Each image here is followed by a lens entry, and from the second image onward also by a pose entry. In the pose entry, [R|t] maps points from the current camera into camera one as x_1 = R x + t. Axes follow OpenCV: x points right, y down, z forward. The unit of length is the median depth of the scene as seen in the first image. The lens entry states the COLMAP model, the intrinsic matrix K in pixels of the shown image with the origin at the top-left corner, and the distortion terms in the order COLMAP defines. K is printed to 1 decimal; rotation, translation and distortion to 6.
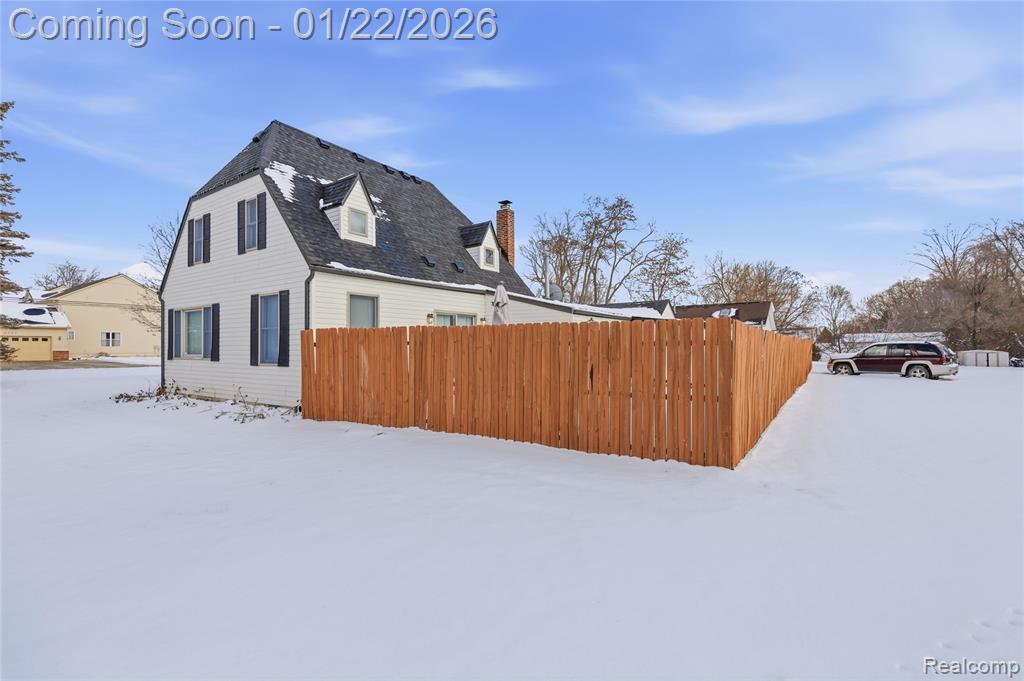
lens RADIAL K [[473.7, 0, 516.3], [0, 473.7, 369.3], [0, 0, 1]] dist [0.004015, 0.000504]
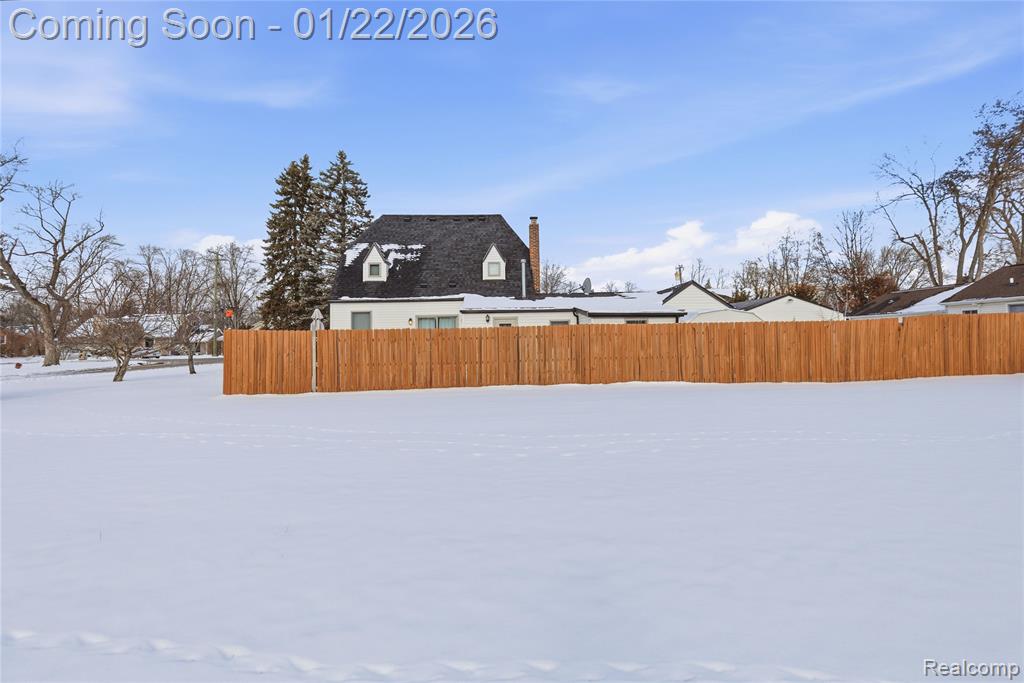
lens RADIAL K [[491.7, 0, 510.7], [0, 491.7, 355.3], [0, 0, 1]] dist [-0.002648, -0.000130]
pose [[0.608340, 0.015135, -0.793533, 1.155864], [-0.019310, 0.999804, 0.004265, -0.006747], [0.793442, 0.012729, 0.608513, 0.233982]]
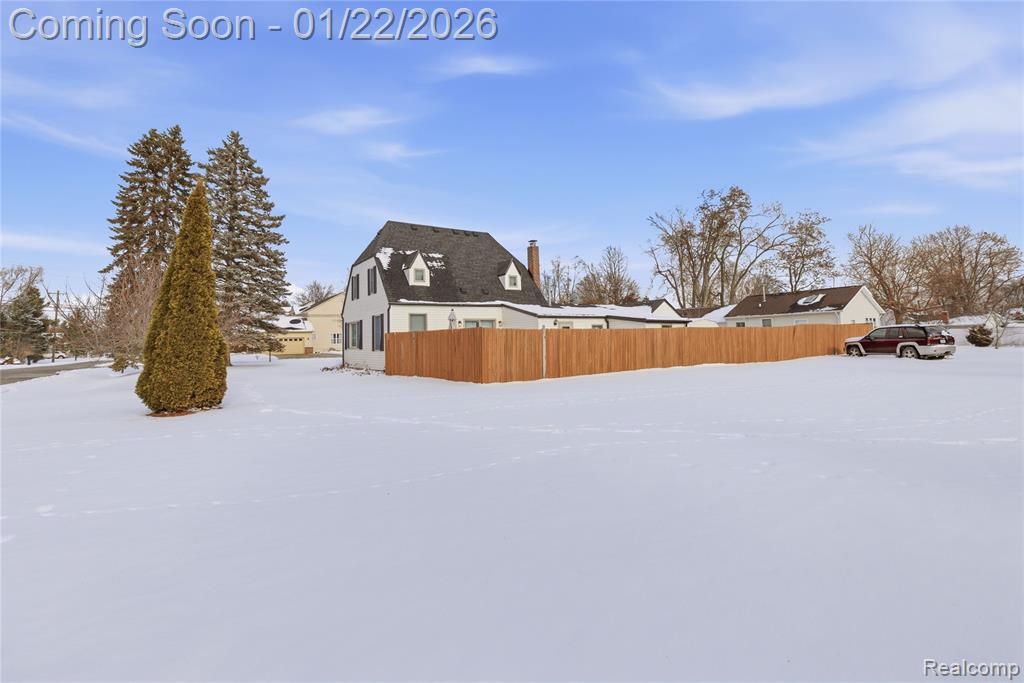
lens RADIAL K [[491.7, 0, 510.7], [0, 491.7, 355.3], [0, 0, 1]] dist [-0.002648, -0.000130]
pose [[0.927185, -0.009719, -0.374478, 0.594259], [0.005075, 0.999898, -0.013385, 0.031655], [0.374570, 0.010510, 0.927139, -0.550588]]
